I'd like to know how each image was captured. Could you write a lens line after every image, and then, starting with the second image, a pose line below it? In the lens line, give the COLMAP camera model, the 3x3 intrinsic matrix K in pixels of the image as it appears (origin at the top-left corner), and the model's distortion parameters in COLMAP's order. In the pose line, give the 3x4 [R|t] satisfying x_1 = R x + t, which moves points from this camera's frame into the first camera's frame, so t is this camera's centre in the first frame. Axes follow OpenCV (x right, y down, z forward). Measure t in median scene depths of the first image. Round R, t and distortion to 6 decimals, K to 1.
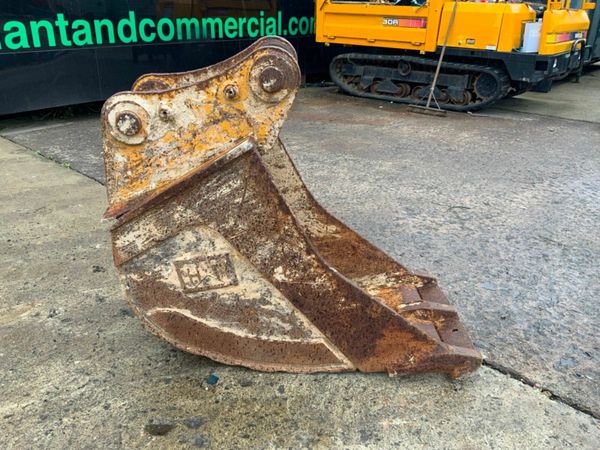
lens RADIAL K [[502.9, 0, 298.4], [0, 502.9, 222.5], [0, 0, 1]] dist [0.045619, -0.079172]
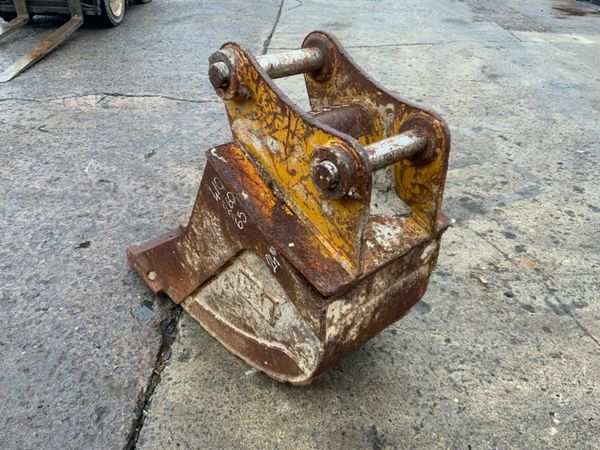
lens RADIAL K [[502.9, 0, 298.4], [0, 502.9, 221.0], [0, 0, 1]] dist [0.045619, -0.079172]
pose [[-0.658136, -0.434521, 0.614856, -0.723773], [0.265854, 0.629924, 0.729738, -0.748262], [-0.704399, 0.643729, -0.299057, 1.358497]]
